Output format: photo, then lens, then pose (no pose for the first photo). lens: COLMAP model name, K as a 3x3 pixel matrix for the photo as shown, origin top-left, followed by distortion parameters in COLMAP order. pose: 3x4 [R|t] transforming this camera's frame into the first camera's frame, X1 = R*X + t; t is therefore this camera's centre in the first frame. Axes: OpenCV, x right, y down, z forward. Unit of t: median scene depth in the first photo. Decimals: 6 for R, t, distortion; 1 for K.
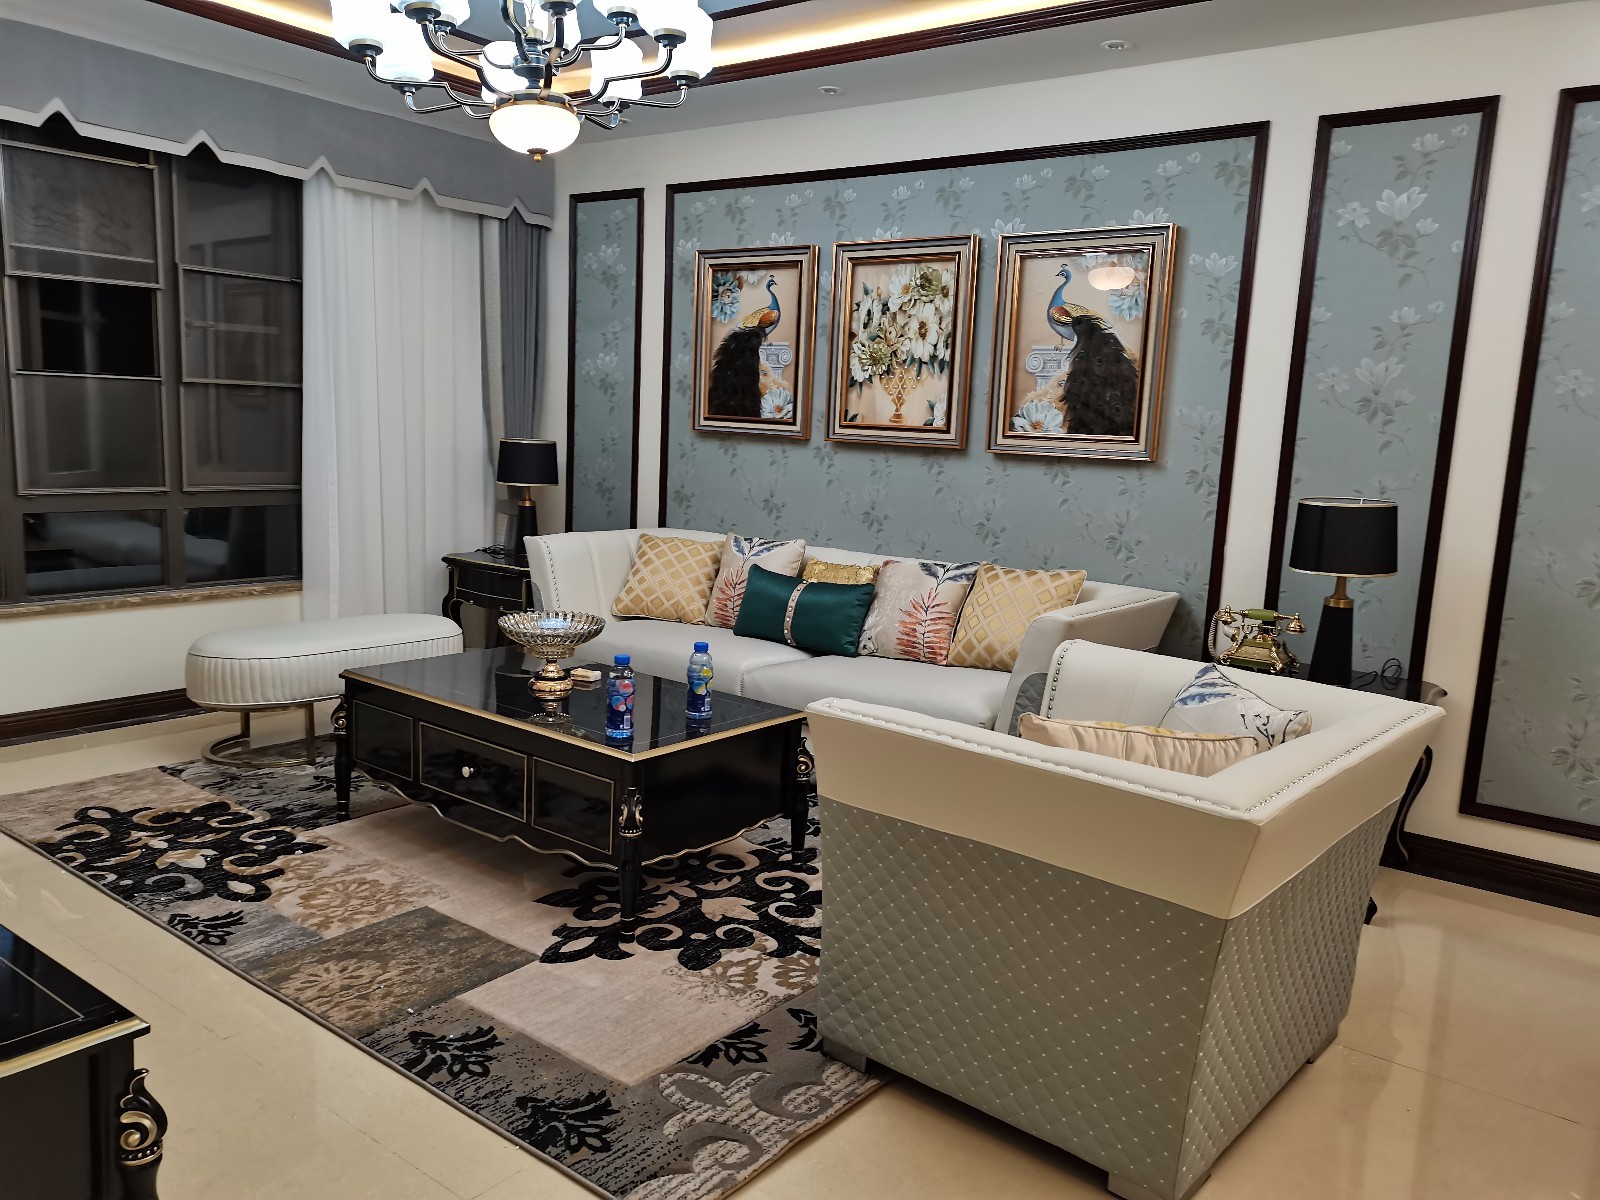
lens RADIAL K [[1203.0, 0, 796.0], [0, 1203.0, 611.6], [0, 0, 1]] dist [0.030964, -0.023522]
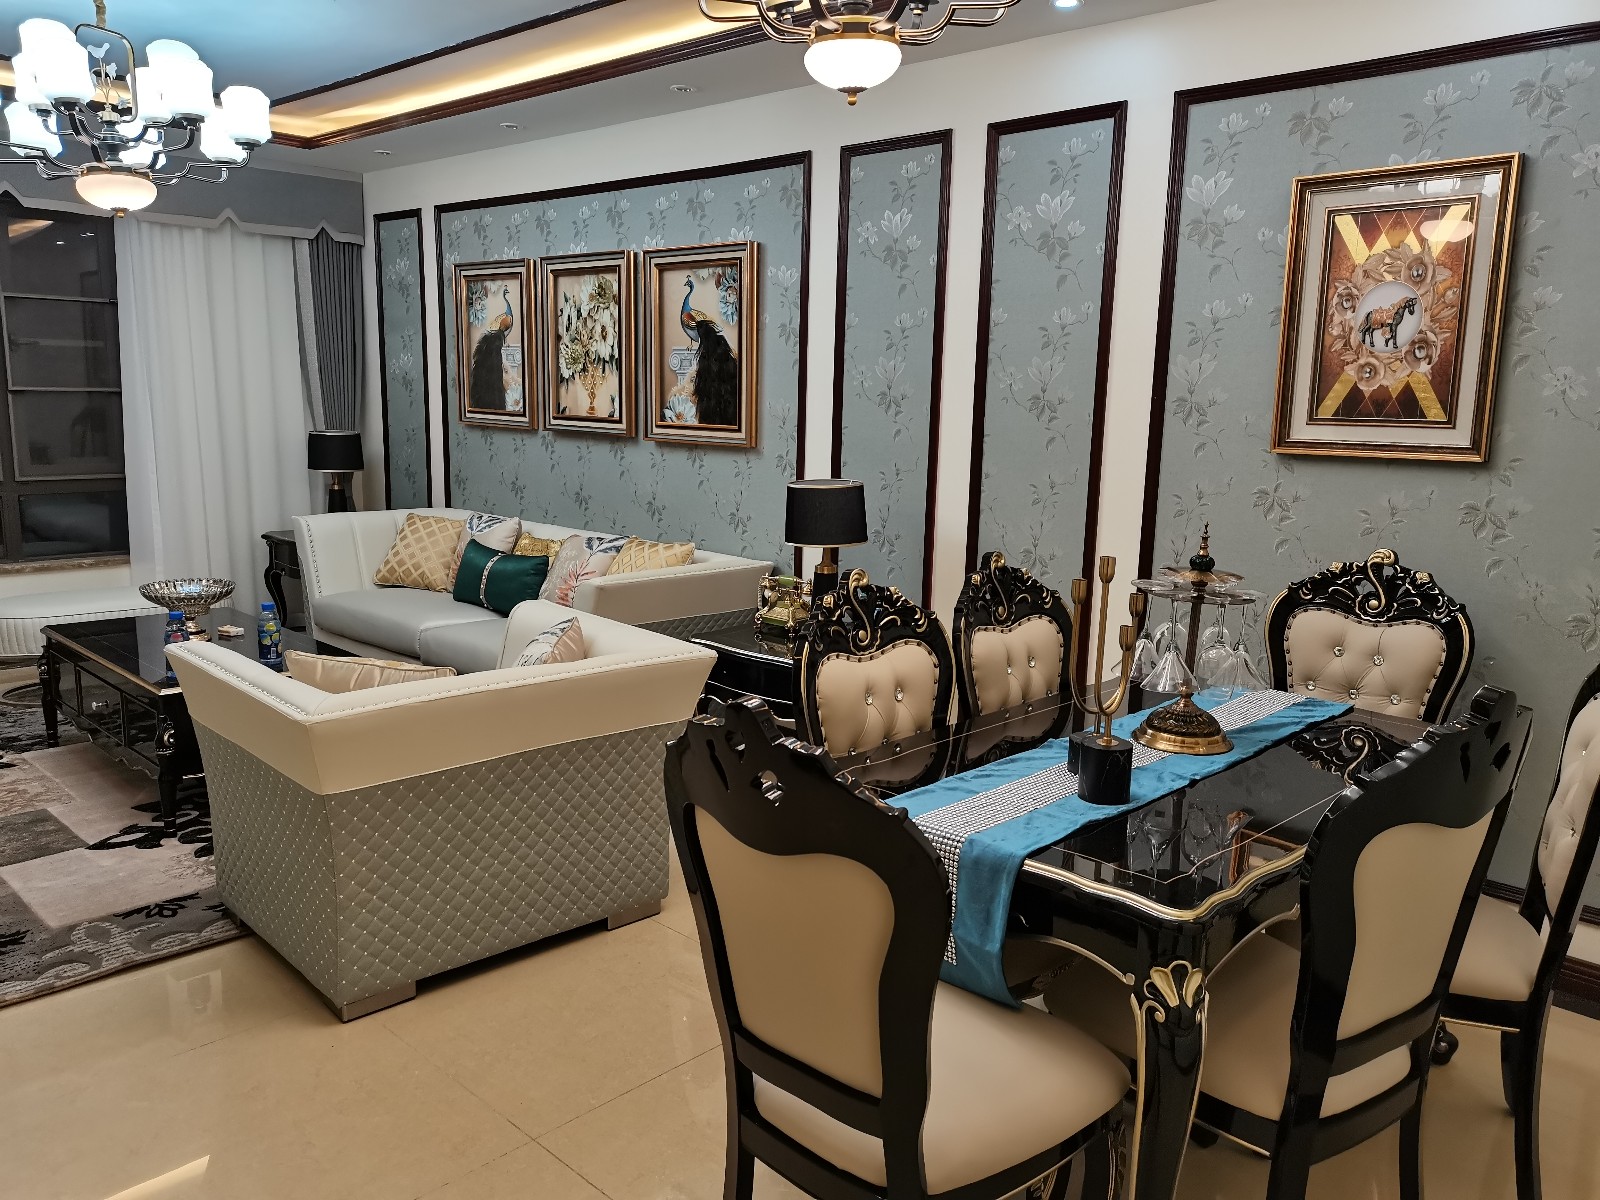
lens RADIAL K [[1203.0, 0, 796.8], [0, 1203.0, 614.0], [0, 0, 1]] dist [0.030964, -0.023522]
pose [[0.993923, -0.000038, -0.110073, 0.422488], [0.002907, 0.999660, 0.025904, 0.003876], [0.110035, -0.026067, 0.993586, -0.125796]]
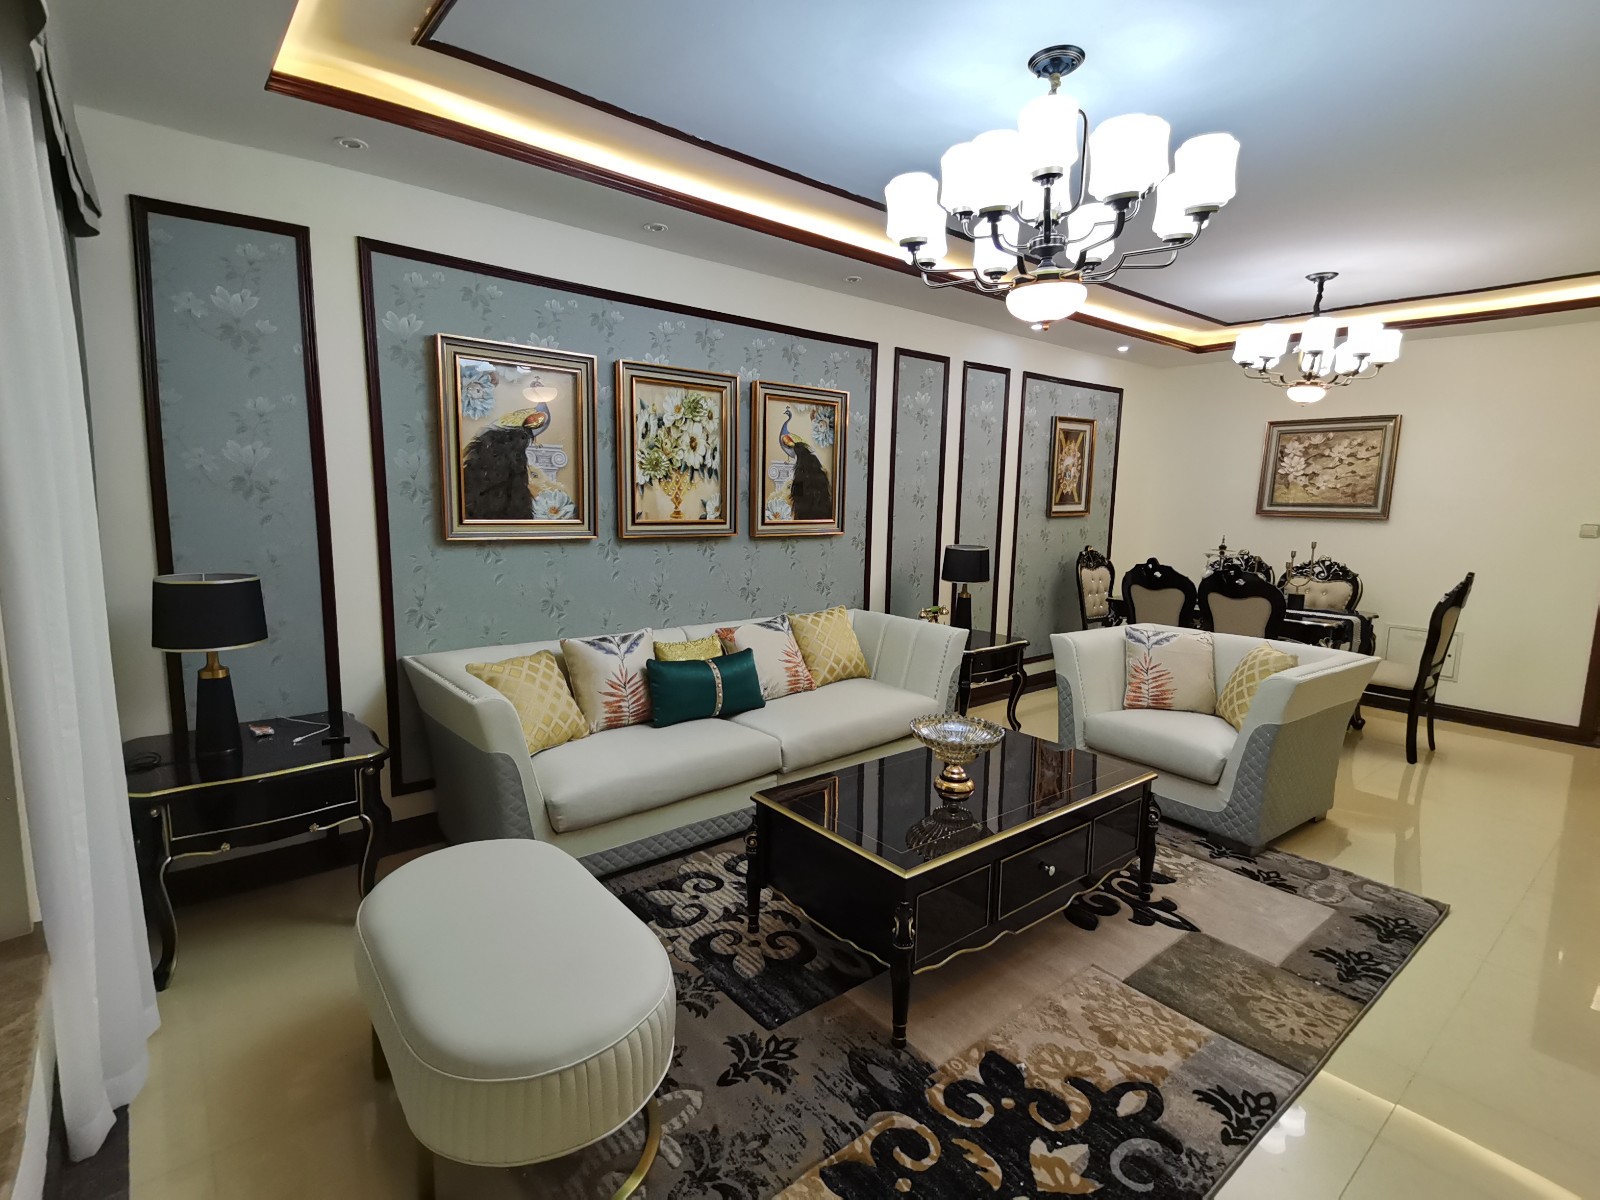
lens RADIAL K [[788.6, 0, 810.4], [0, 788.6, 604.9], [0, 0, 1]] dist [0.035703, -0.012352]
pose [[0.207956, -0.183021, 0.960863, -0.704226], [0.138308, 0.977971, 0.156346, -0.185558], [-0.968311, 0.100382, 0.228688, 0.728073]]
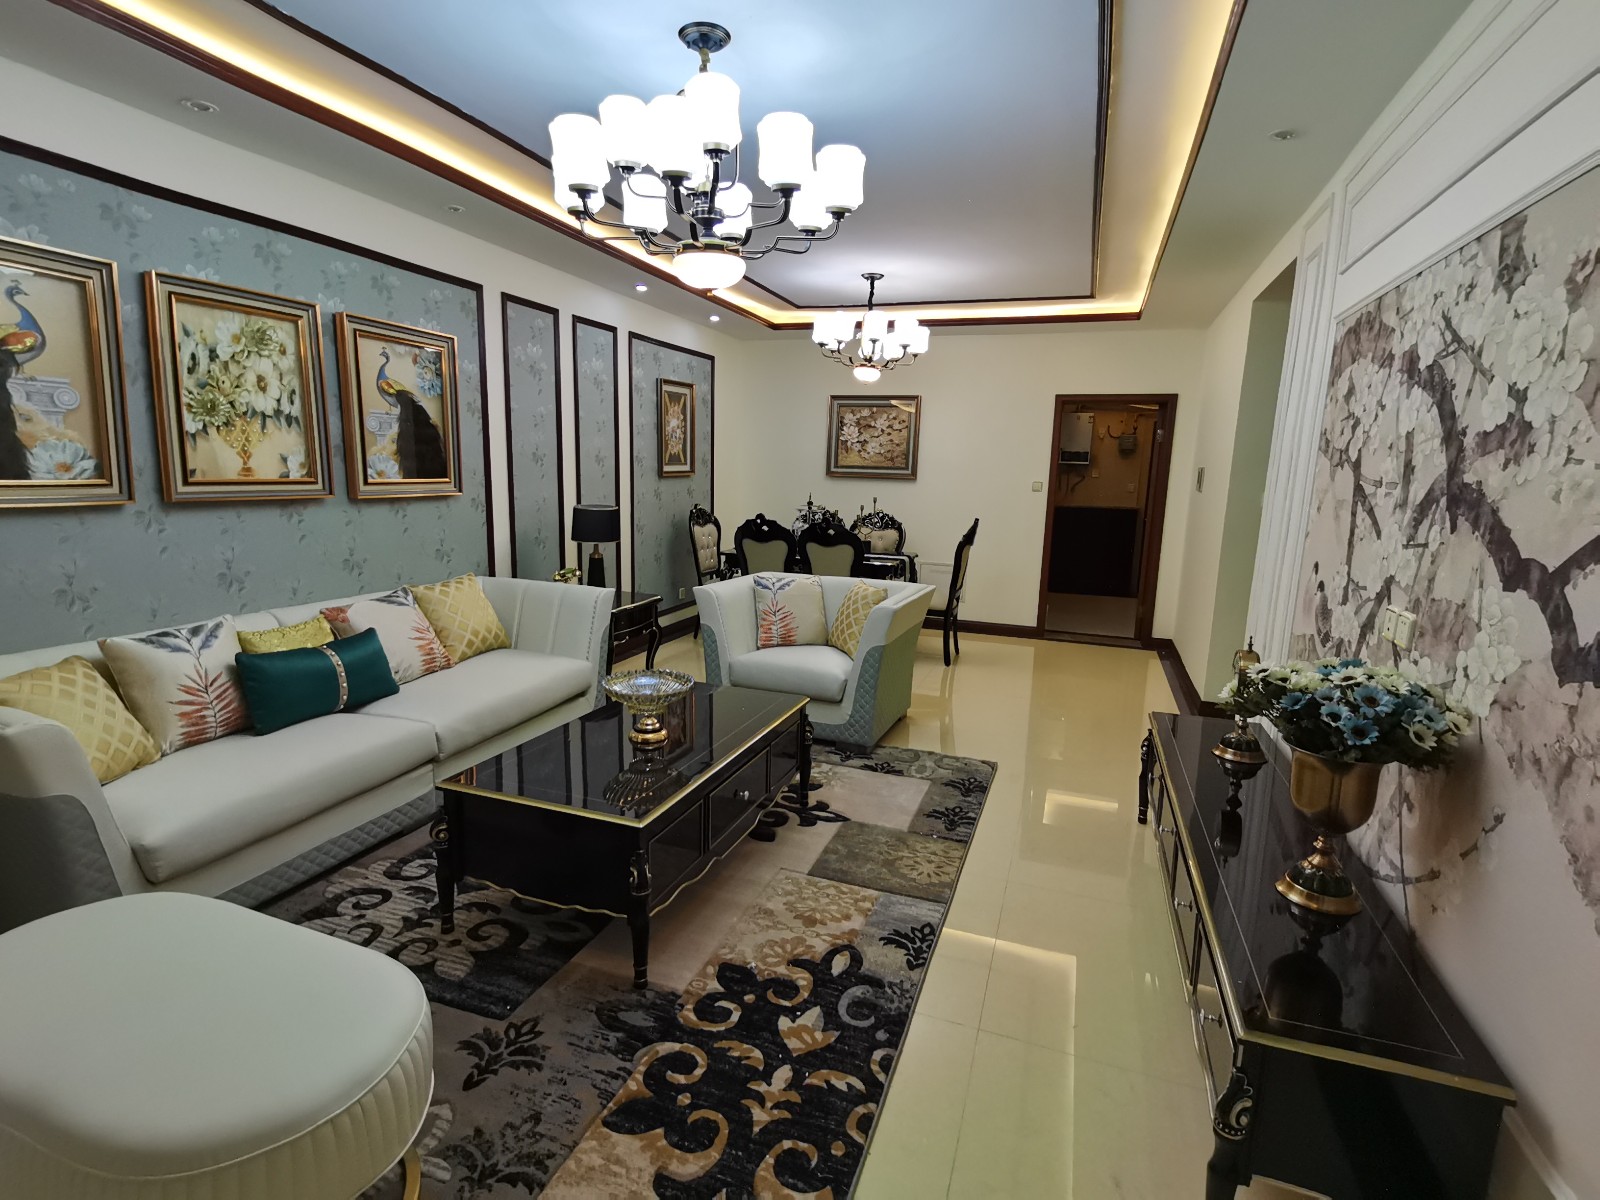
lens RADIAL K [[788.6, 0, 814.8], [0, 788.6, 603.6], [0, 0, 1]] dist [0.035703, -0.012352]
pose [[-0.320153, -0.222314, 0.920912, -0.719265], [0.098174, 0.959057, 0.265653, -0.194211], [-0.942265, 0.175459, -0.285220, 0.805738]]
